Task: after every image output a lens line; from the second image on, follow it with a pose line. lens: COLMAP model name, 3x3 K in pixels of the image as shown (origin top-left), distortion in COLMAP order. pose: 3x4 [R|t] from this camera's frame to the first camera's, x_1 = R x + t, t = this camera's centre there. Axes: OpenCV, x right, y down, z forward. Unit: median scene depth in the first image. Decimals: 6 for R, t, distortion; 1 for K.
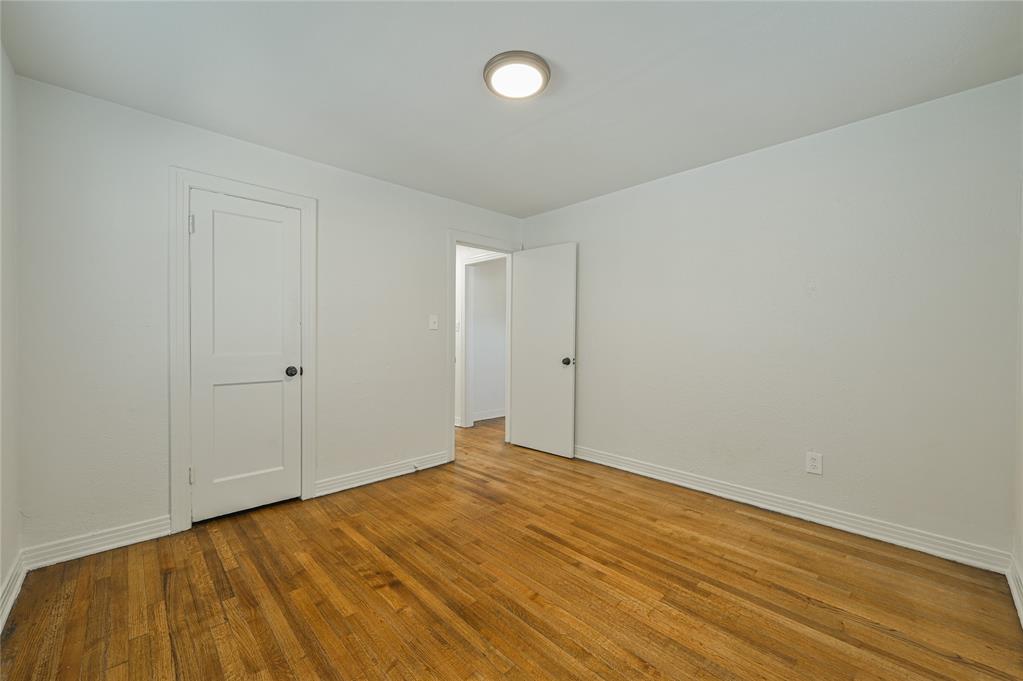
lens RADIAL K [[406.1, 0, 516.8], [0, 406.1, 344.2], [0, 0, 1]] dist [-0.002474, 0.000973]
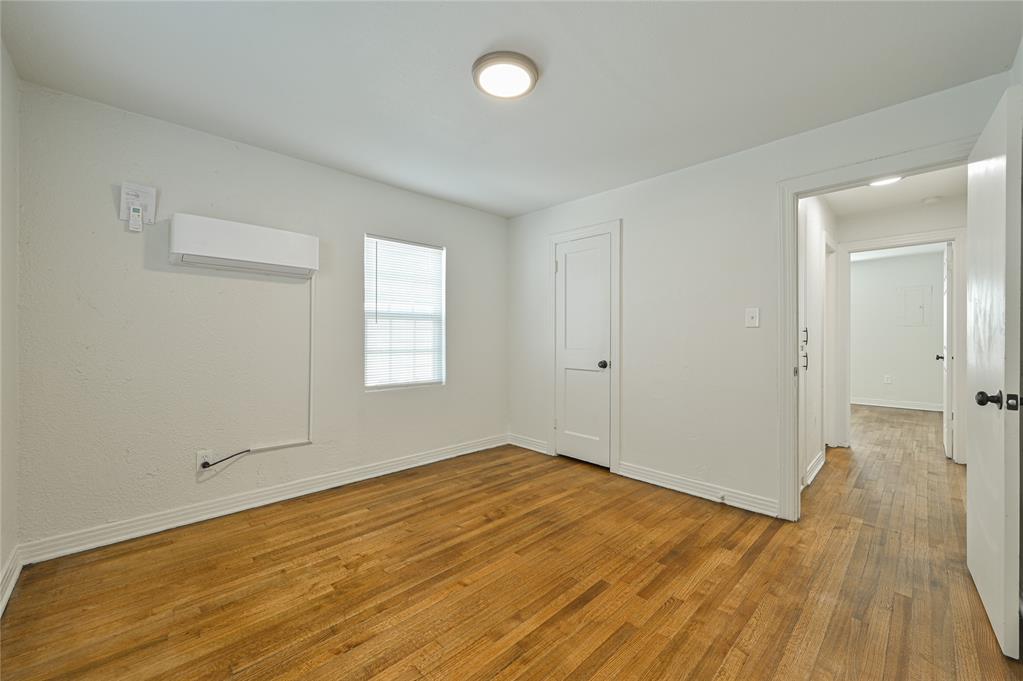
lens RADIAL K [[406.1, 0, 511.4], [0, 406.1, 341.2], [0, 0, 1]] dist [-0.002474, 0.000973]
pose [[-0.007030, 0.009710, -0.999928, 0.808234], [-0.020265, 0.999746, 0.009851, -0.013350], [0.999770, 0.020333, -0.006832, 0.835113]]
